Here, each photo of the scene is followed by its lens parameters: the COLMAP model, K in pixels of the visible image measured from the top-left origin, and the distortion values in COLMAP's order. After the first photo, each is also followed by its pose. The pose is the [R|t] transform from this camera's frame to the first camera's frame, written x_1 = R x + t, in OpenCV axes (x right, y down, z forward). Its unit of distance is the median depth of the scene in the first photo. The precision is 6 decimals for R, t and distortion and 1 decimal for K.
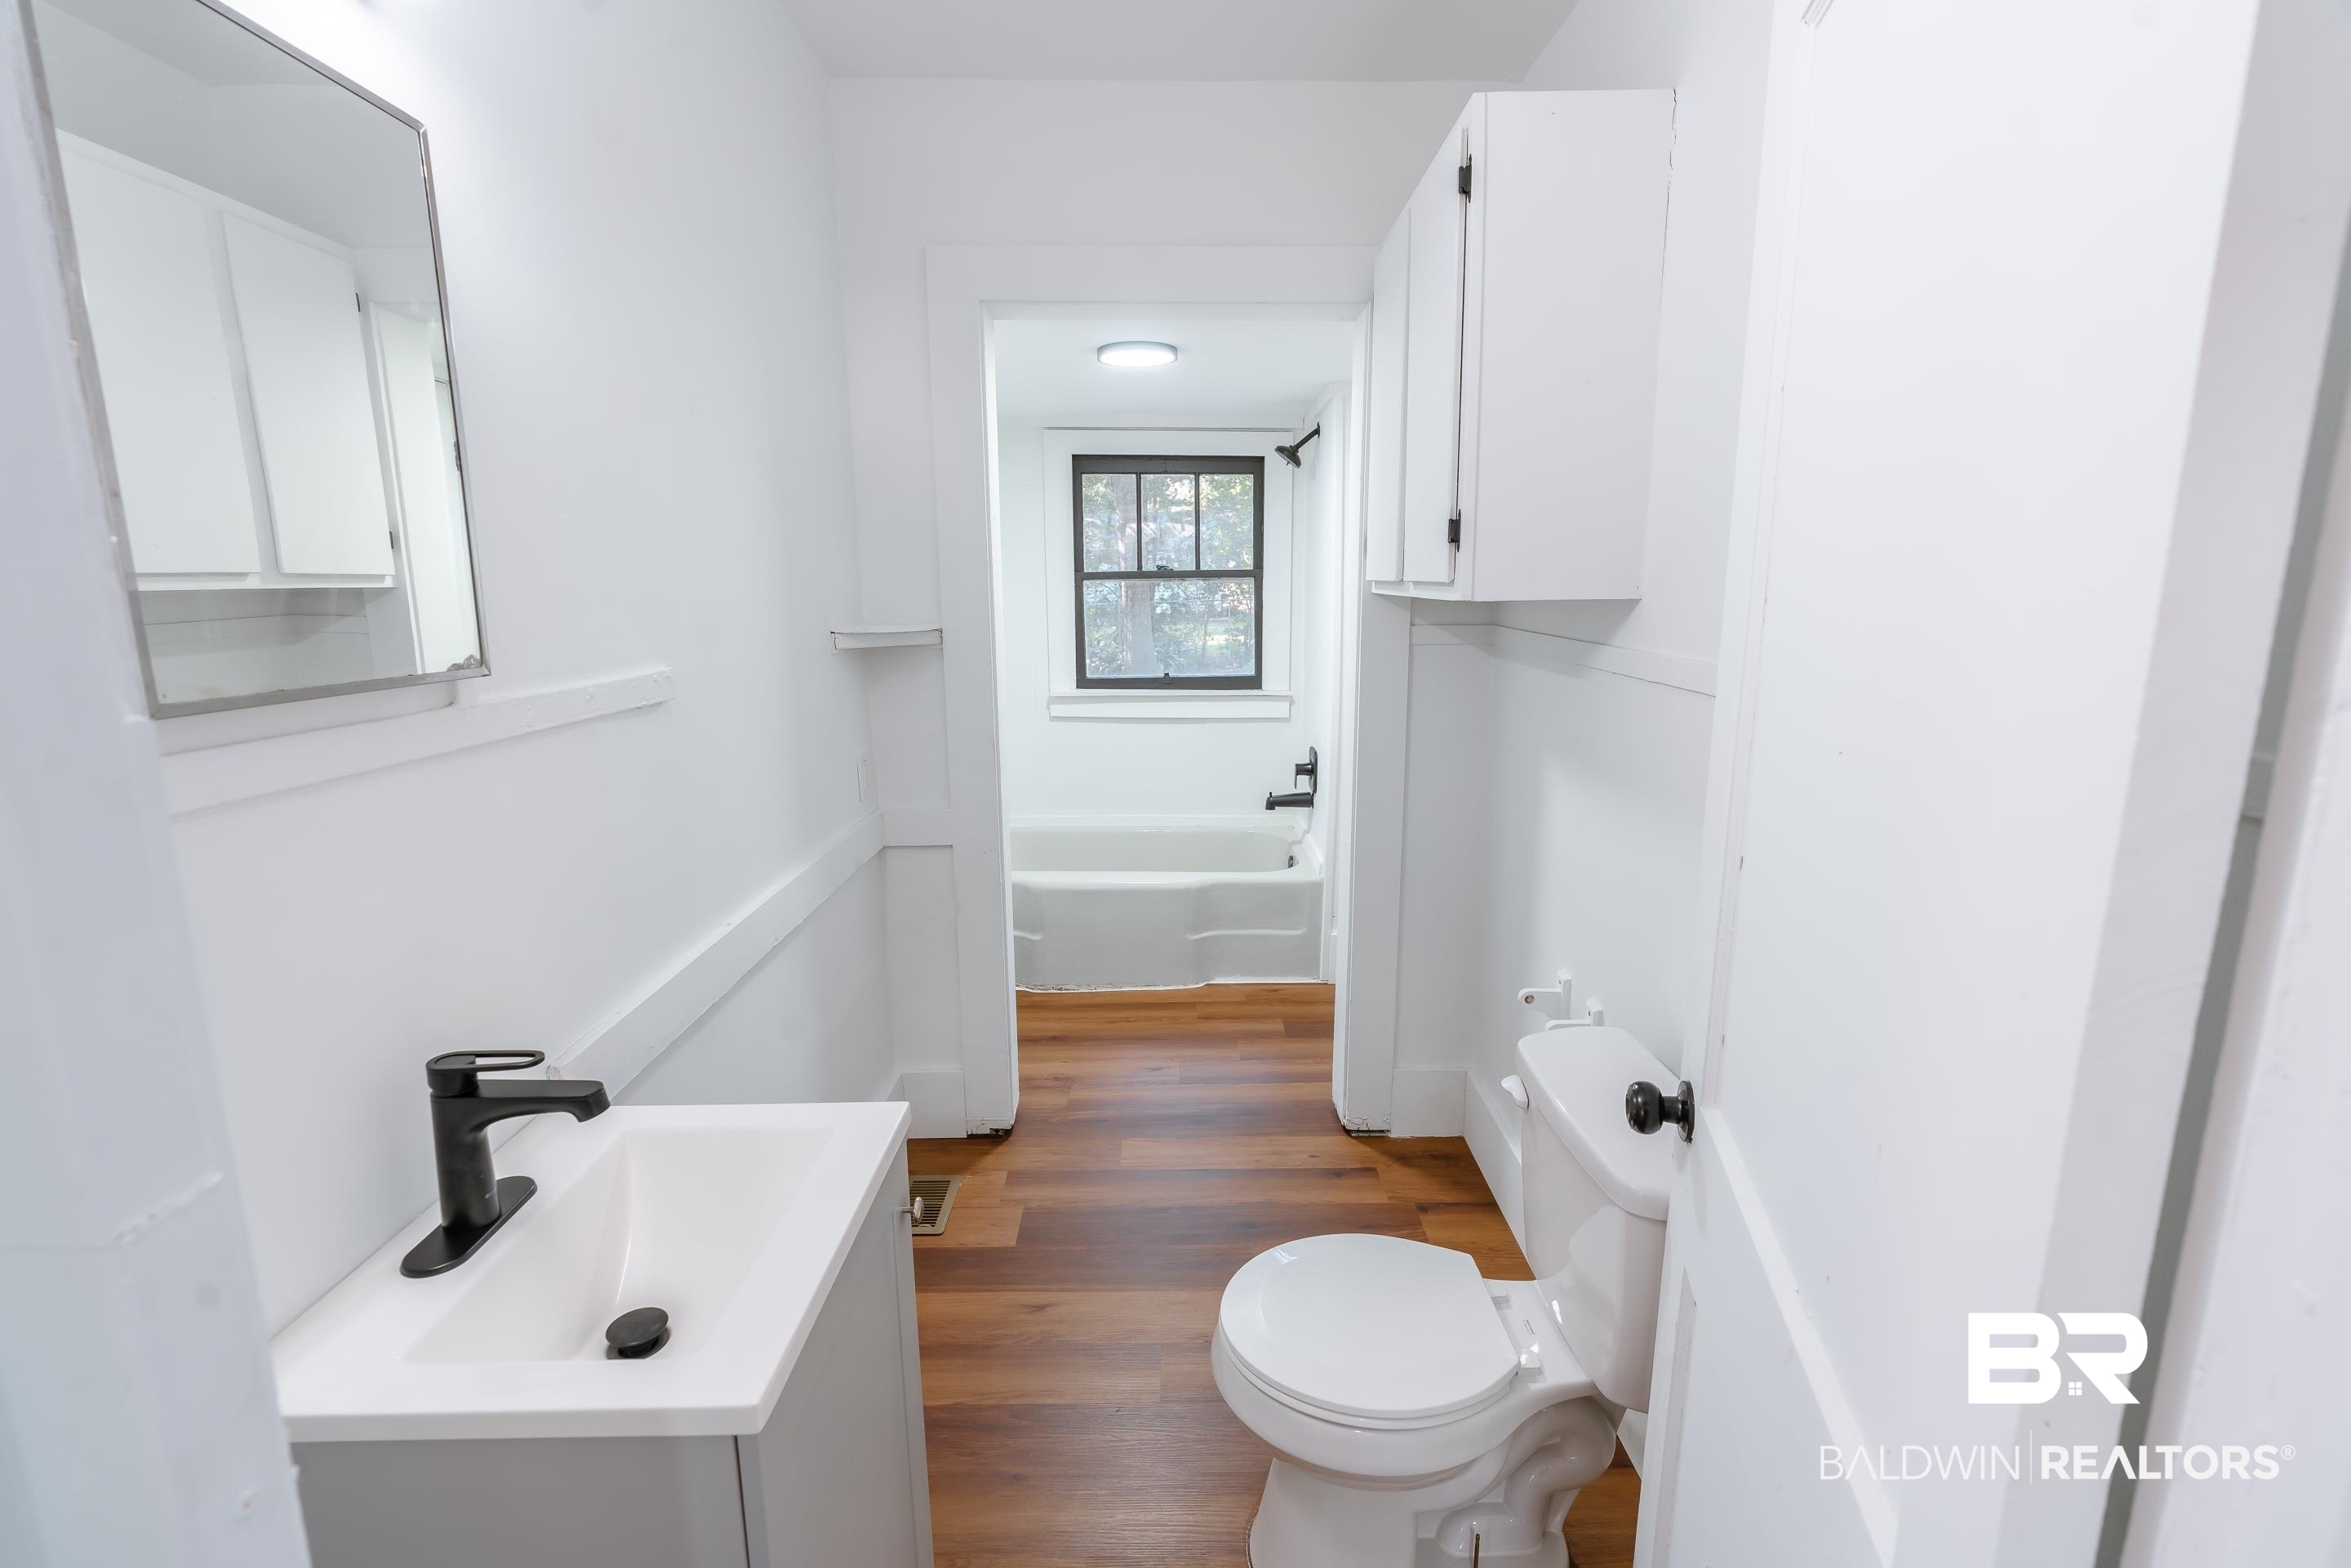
lens RADIAL K [[1056.4, 0, 1174.6], [0, 1056.4, 776.1], [0, 0, 1]] dist [-0.007596, 0.004062]
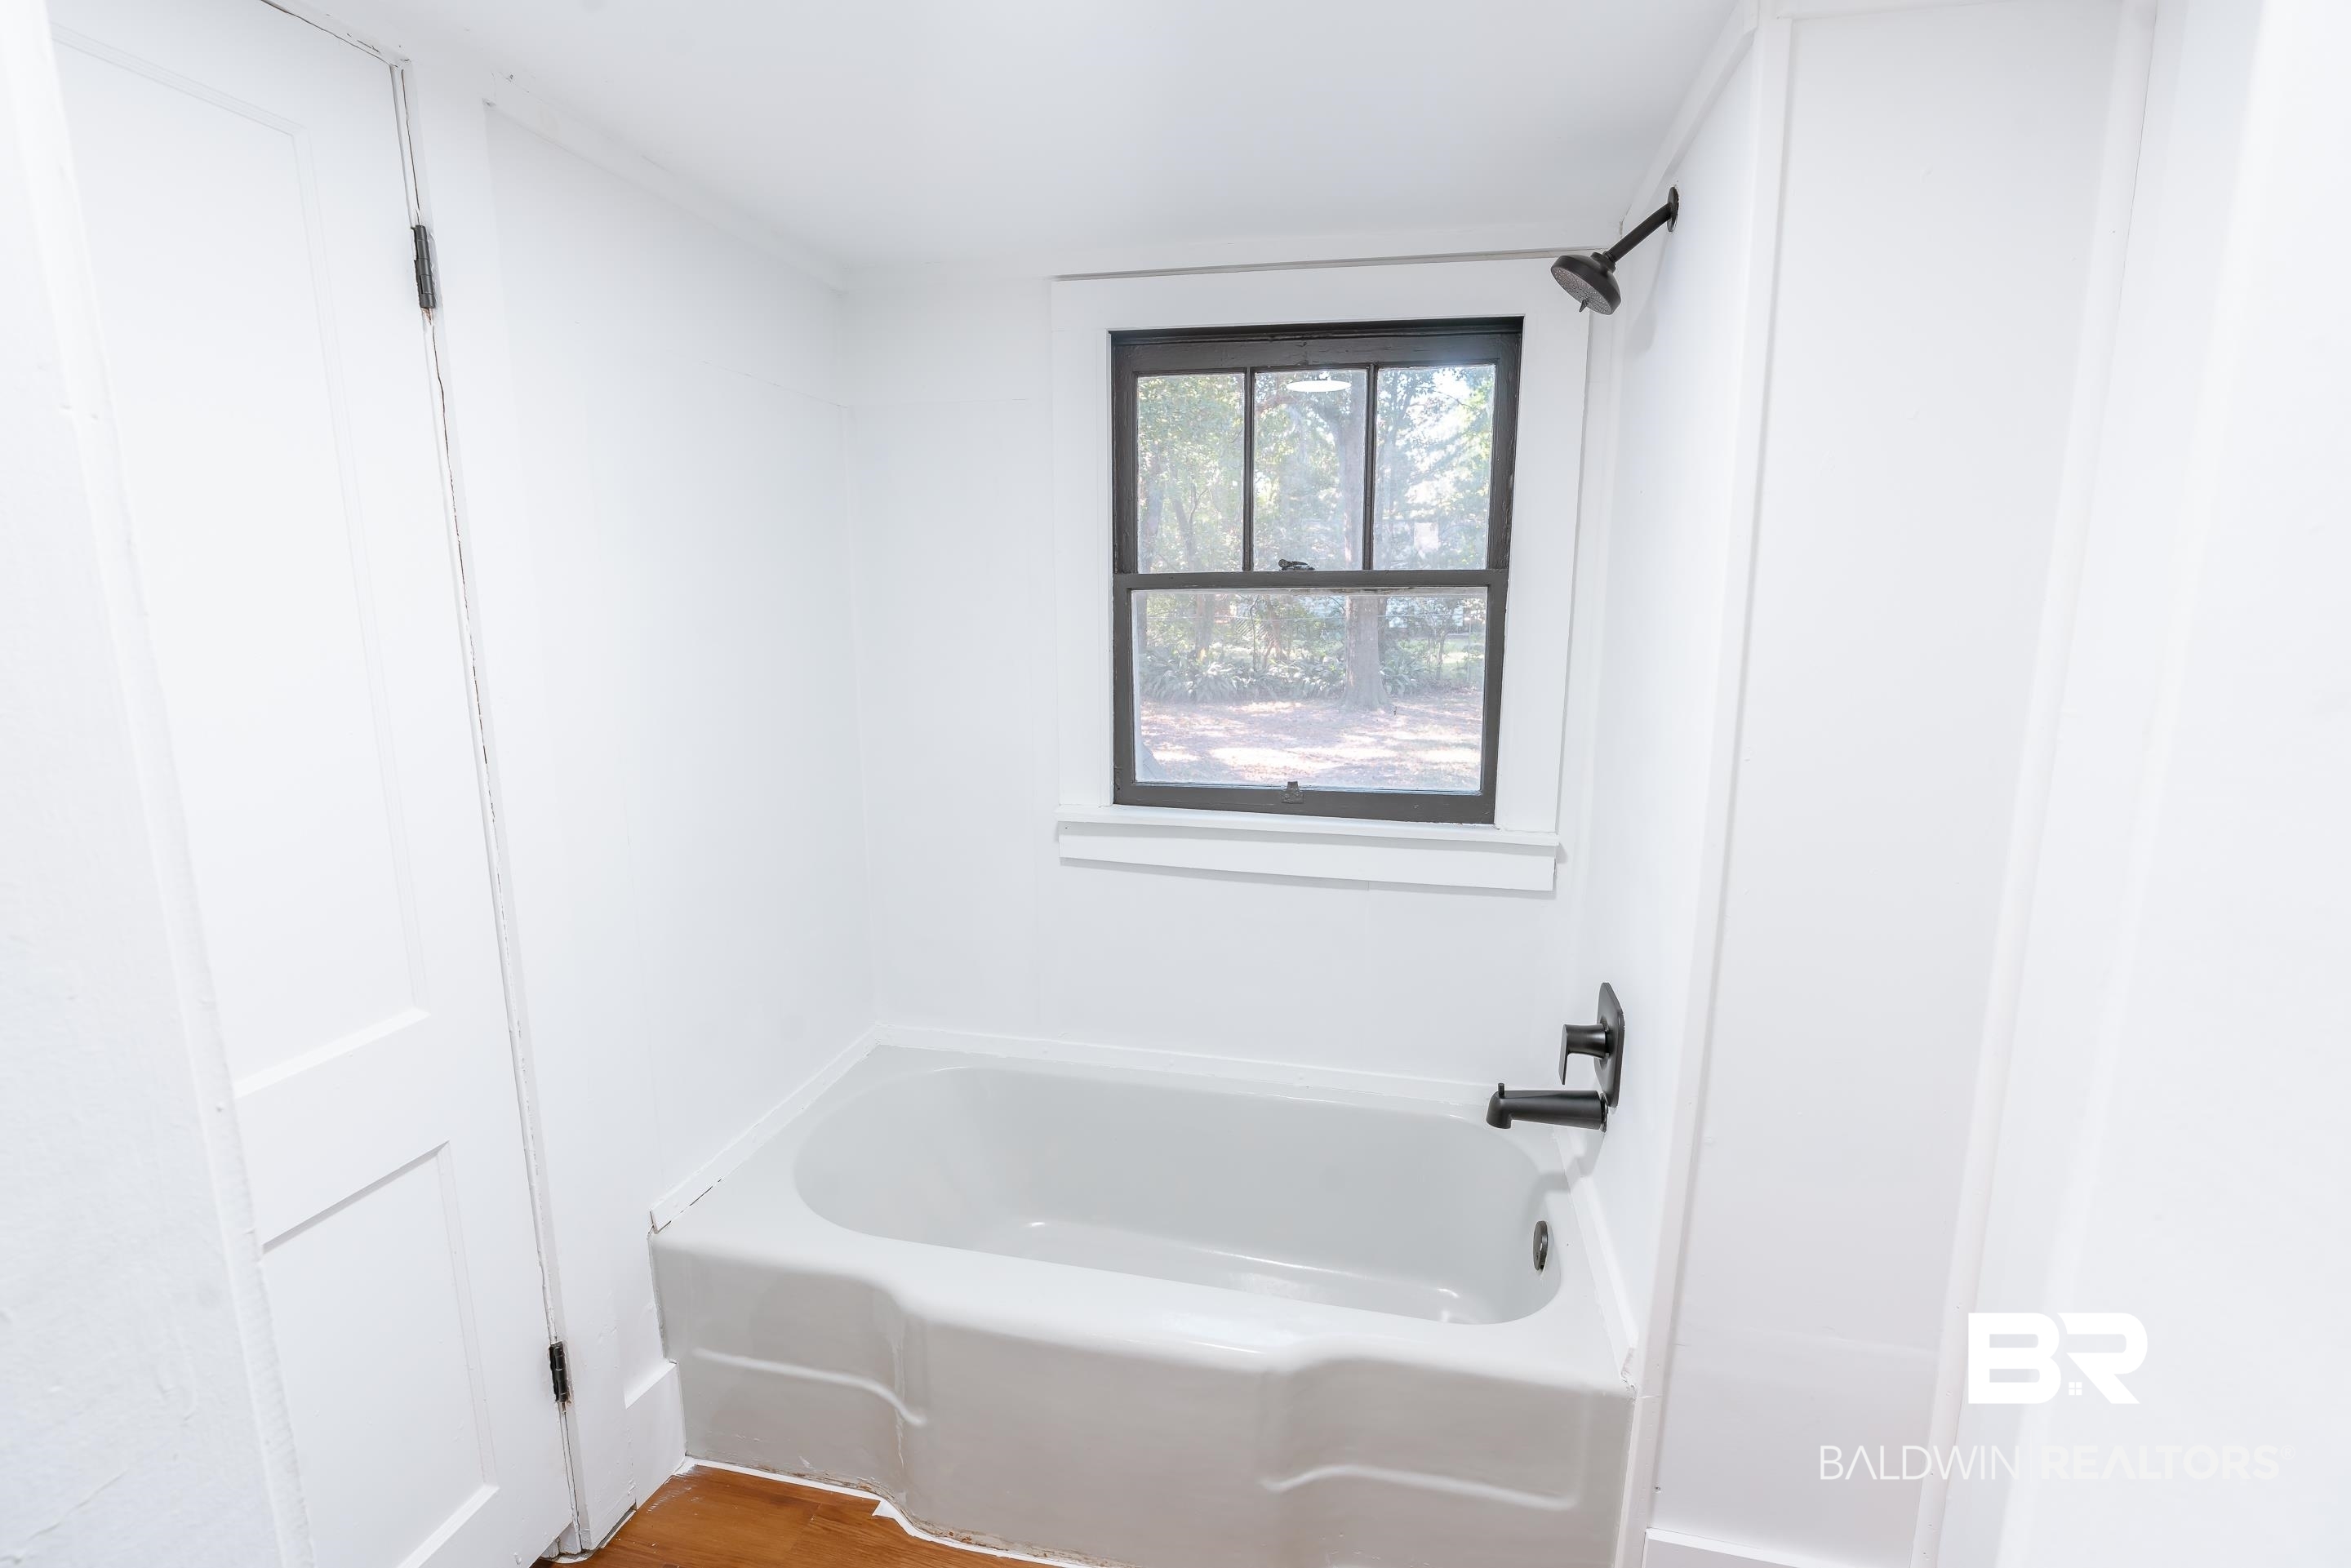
lens RADIAL K [[1056.4, 0, 1180.7], [0, 1056.4, 787.6], [0, 0, 1]] dist [-0.007596, 0.004062]
pose [[0.976680, 0.046752, -0.209546, 0.045301], [-0.046644, 0.998897, 0.005457, -0.097192], [0.209570, 0.004444, 0.977784, 0.524585]]
